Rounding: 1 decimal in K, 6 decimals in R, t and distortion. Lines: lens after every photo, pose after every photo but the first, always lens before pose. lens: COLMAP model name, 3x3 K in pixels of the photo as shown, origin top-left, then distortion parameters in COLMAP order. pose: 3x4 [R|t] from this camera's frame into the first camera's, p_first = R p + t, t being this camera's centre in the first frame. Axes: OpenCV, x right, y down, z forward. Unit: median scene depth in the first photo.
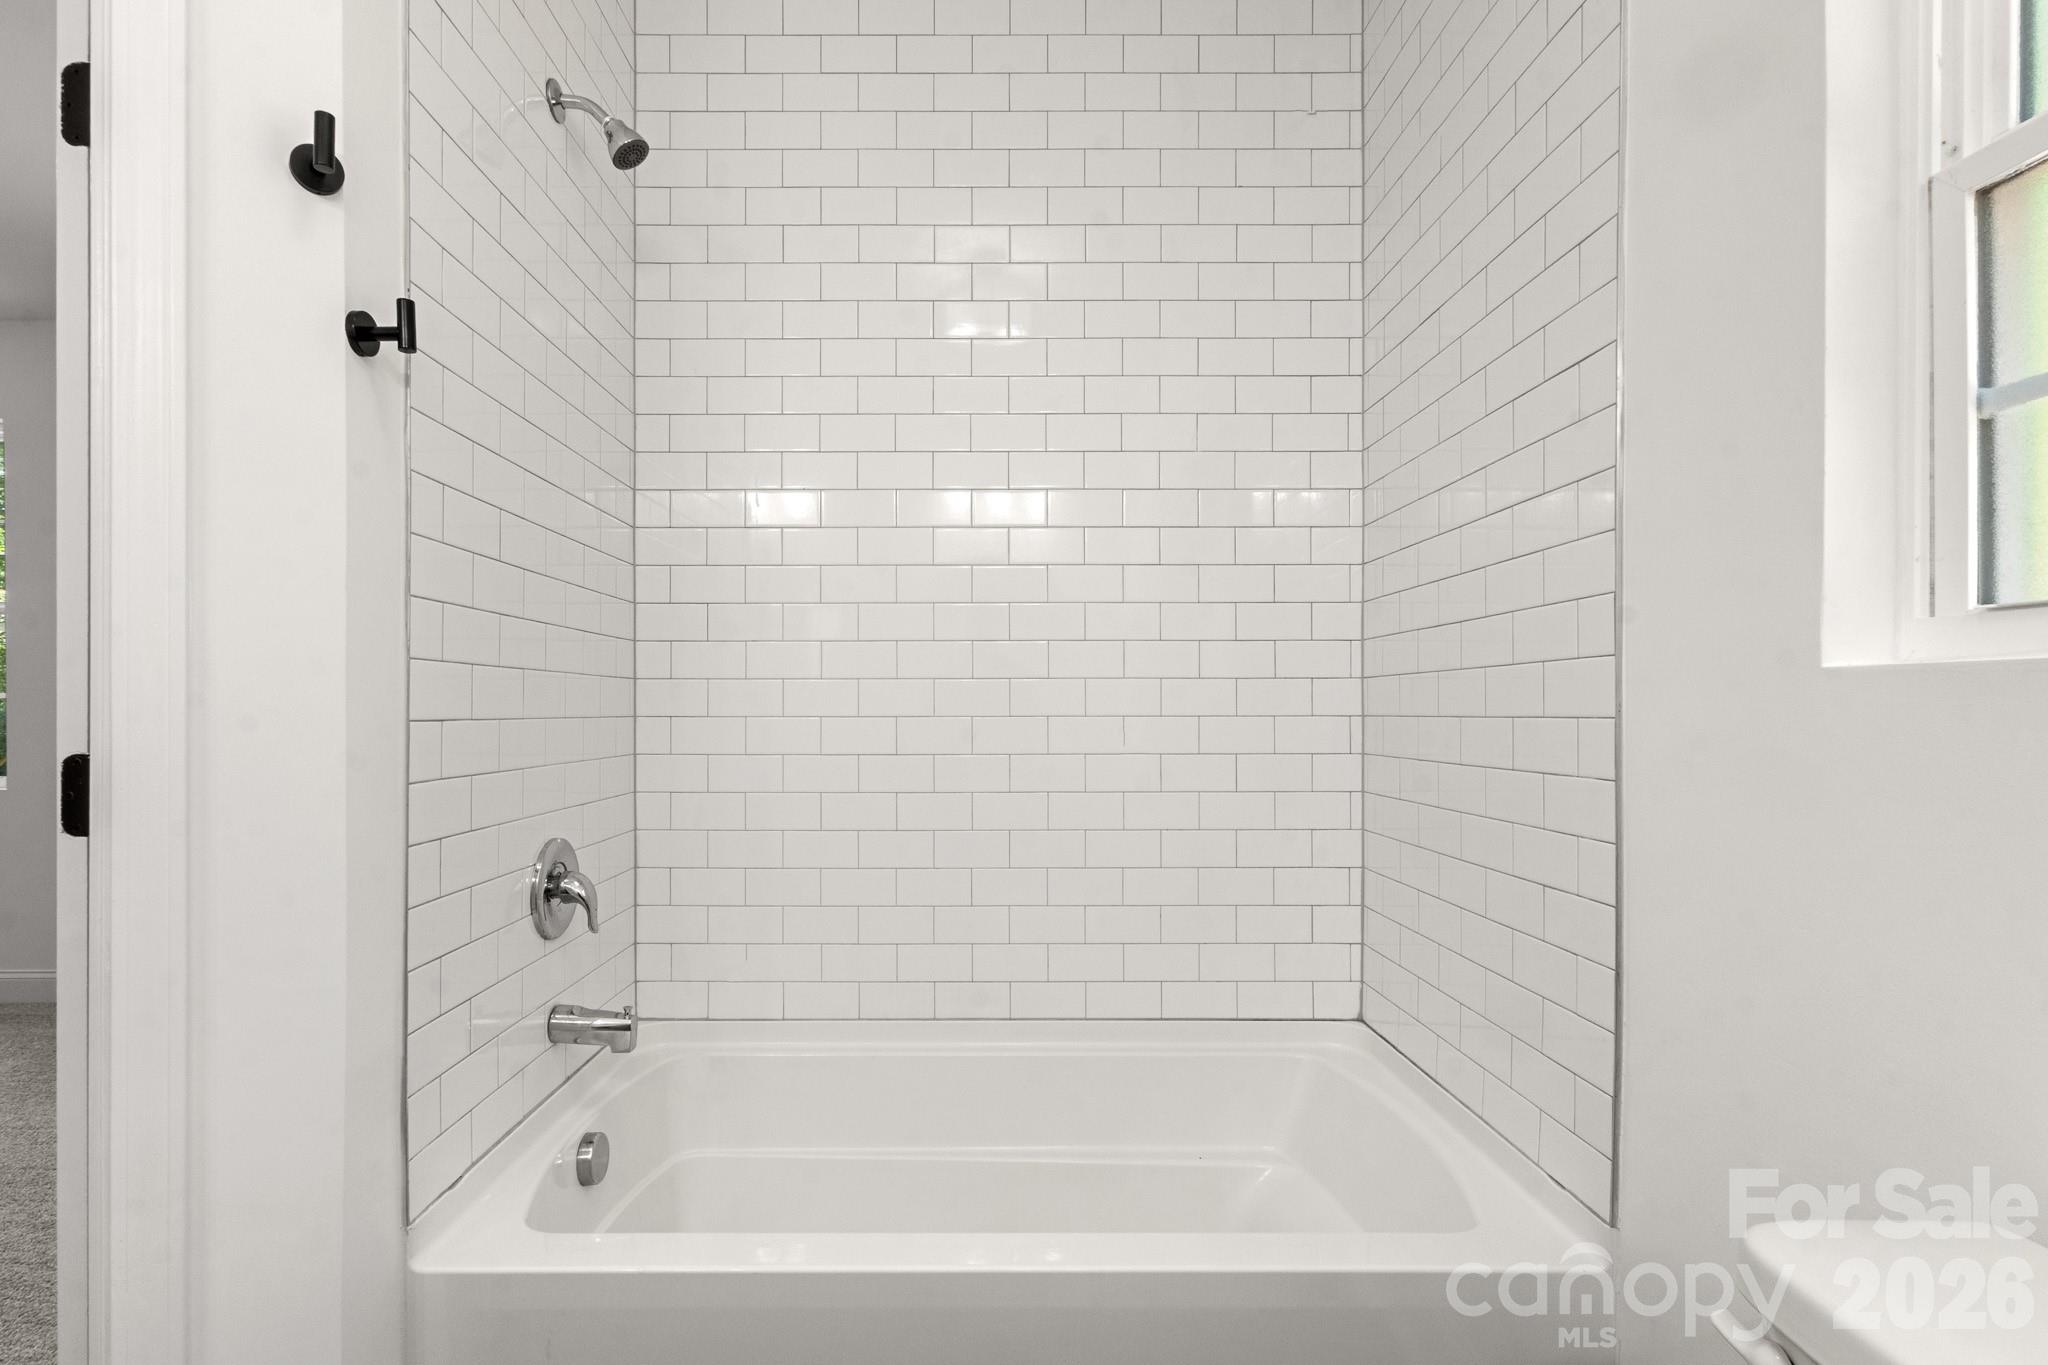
lens RADIAL K [[1013.7, 0, 1020.7], [0, 1013.7, 699.1], [0, 0, 1]] dist [0.005742, -0.000189]
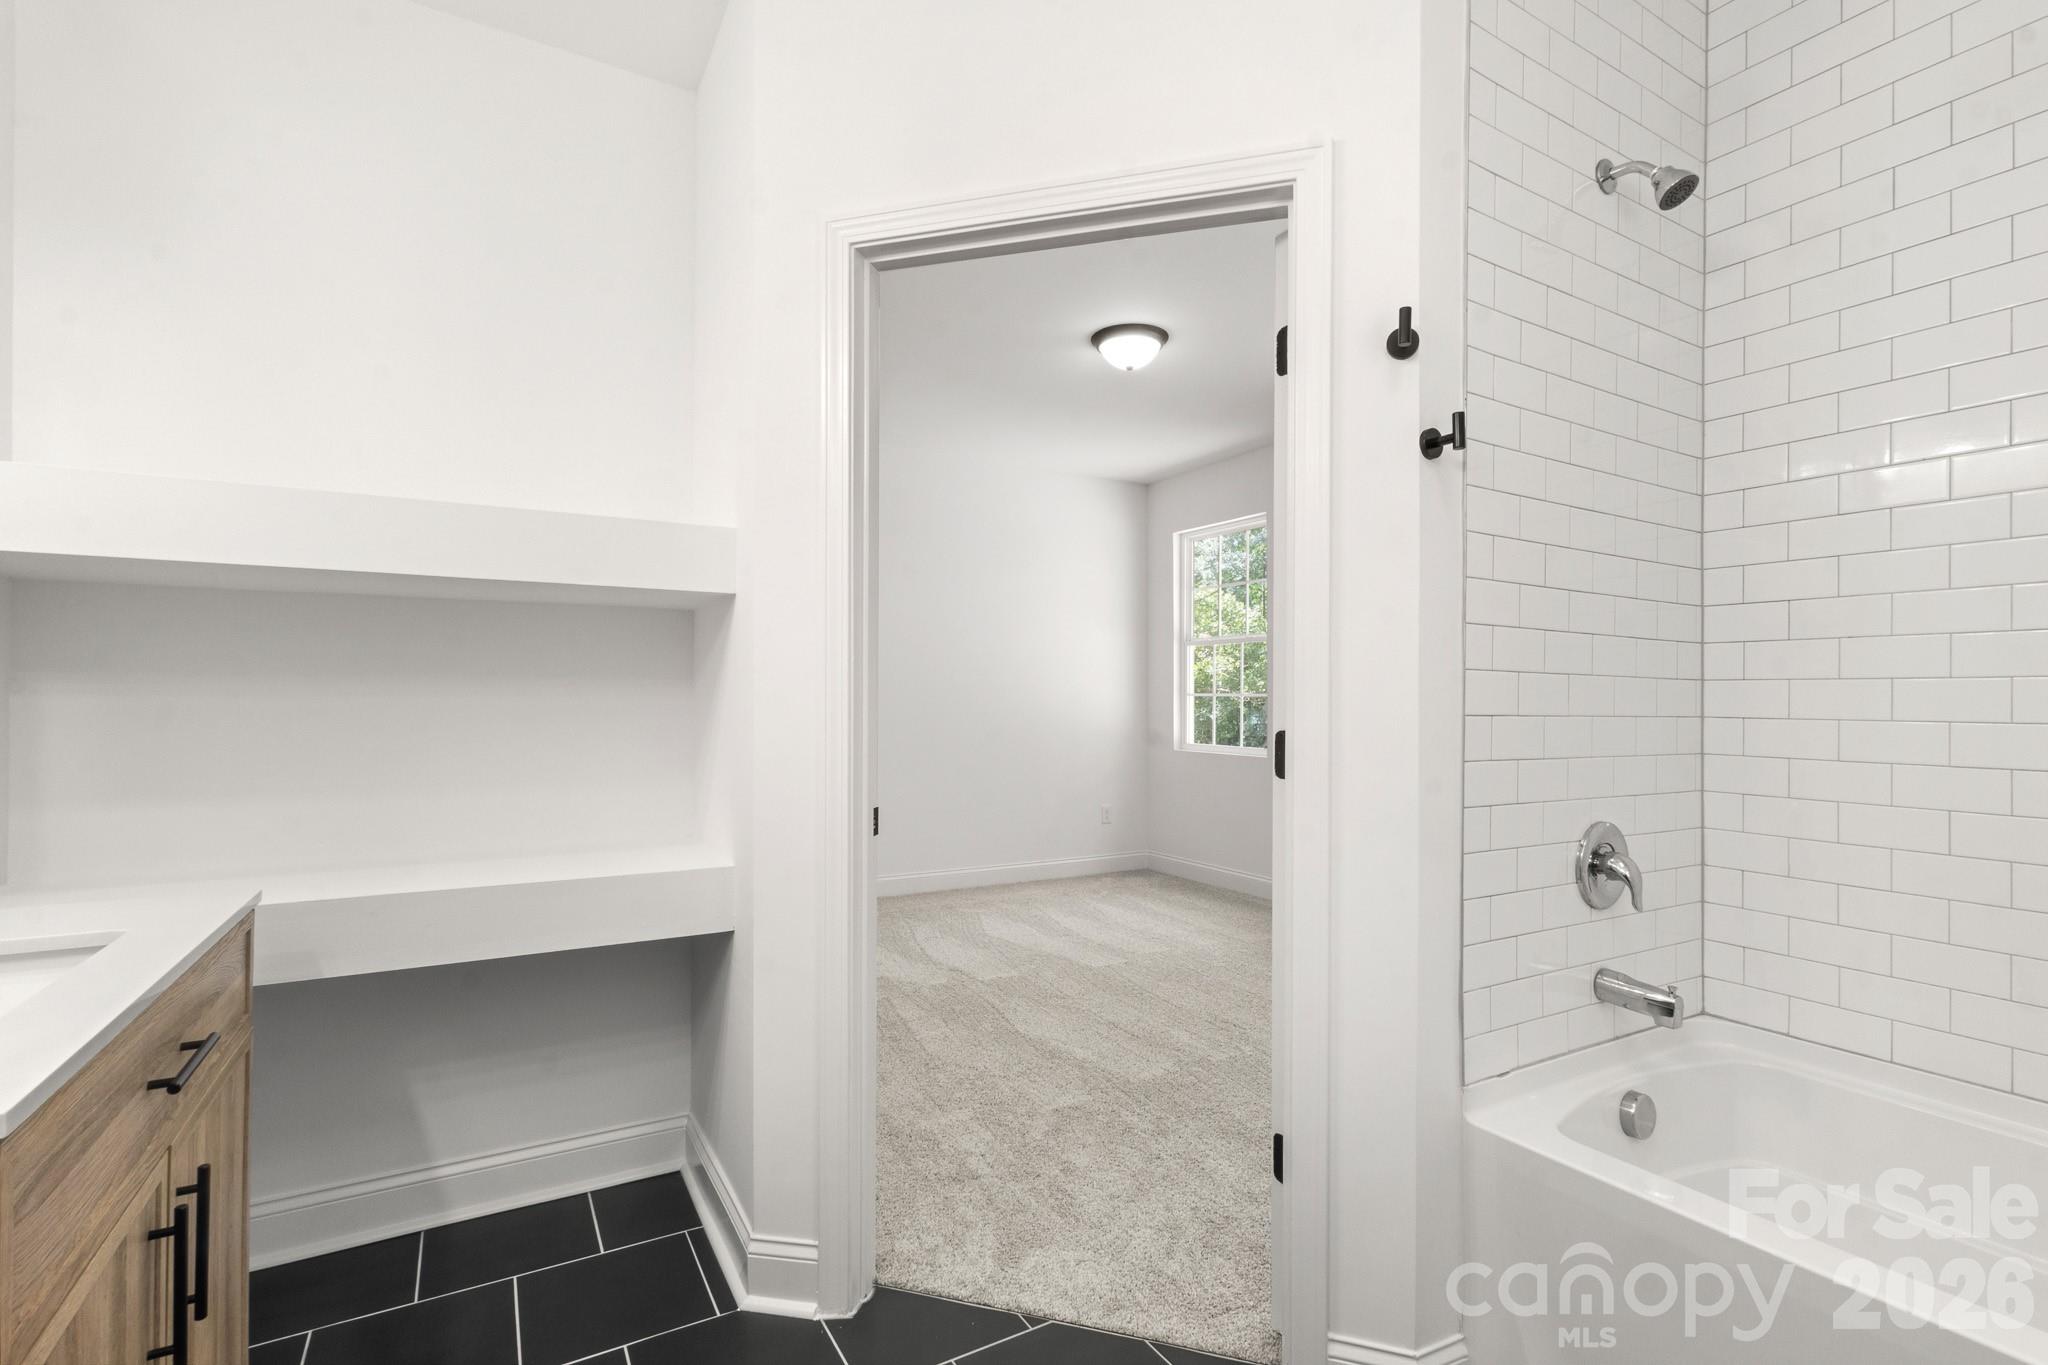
lens RADIAL K [[954.4, 0, 1025.0], [0, 954.4, 692.9], [0, 0, 1]] dist [0.007462, 0.001130]
pose [[0.512082, -0.001442, -0.858935, 0.135814], [-0.003613, 0.999986, -0.003833, -0.001439], [0.858929, 0.005066, 0.512070, -0.111948]]
